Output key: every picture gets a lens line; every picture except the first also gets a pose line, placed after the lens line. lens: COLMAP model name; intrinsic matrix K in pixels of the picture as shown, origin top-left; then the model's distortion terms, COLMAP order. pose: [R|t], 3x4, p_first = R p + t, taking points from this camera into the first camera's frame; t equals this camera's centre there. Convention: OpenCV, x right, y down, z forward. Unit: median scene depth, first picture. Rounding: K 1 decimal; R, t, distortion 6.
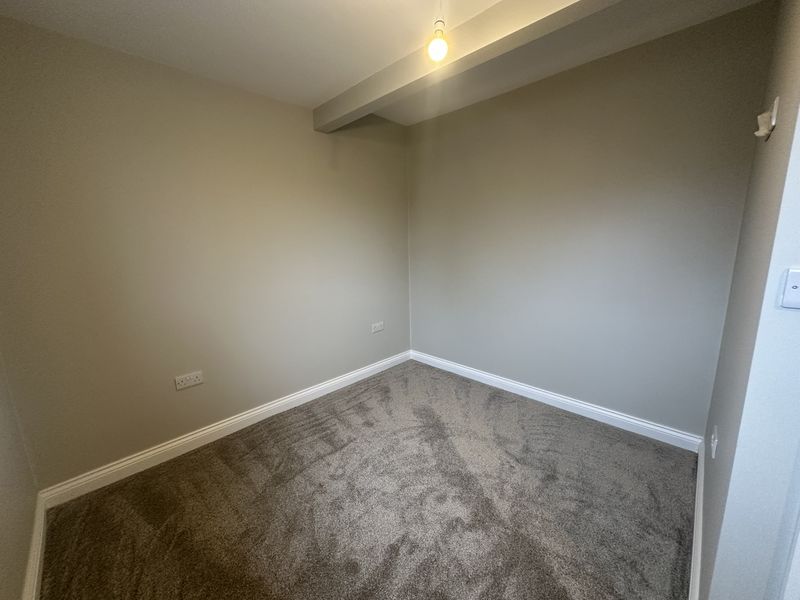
lens RADIAL K [[316.8, 0, 400.0], [0, 316.8, 299.4], [0, 0, 1]] dist [-0.004227, 0.000710]
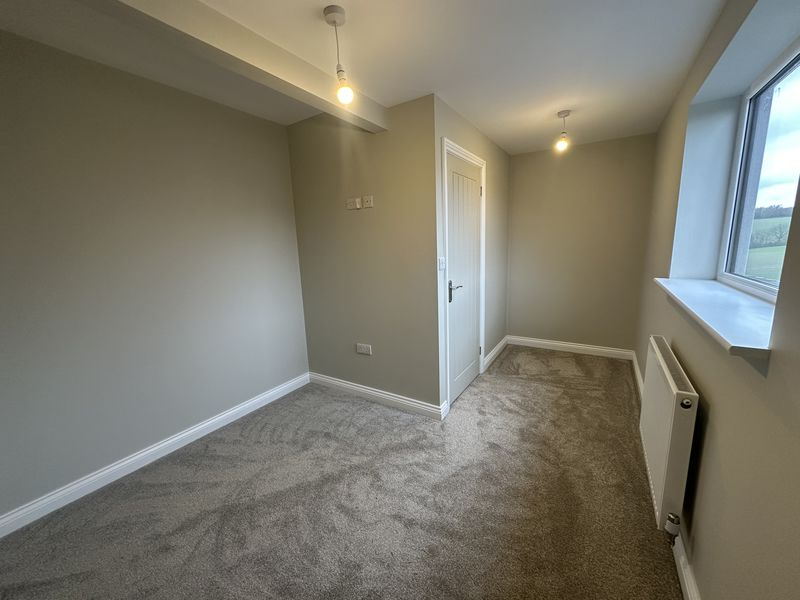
lens RADIAL K [[316.8, 0, 399.7], [0, 316.8, 300.1], [0, 0, 1]] dist [-0.004227, 0.000710]
pose [[-0.210364, -0.143491, 0.967035, -0.859990], [0.219709, 0.956927, 0.189786, -0.171090], [-0.952615, 0.252391, -0.169777, 0.880856]]
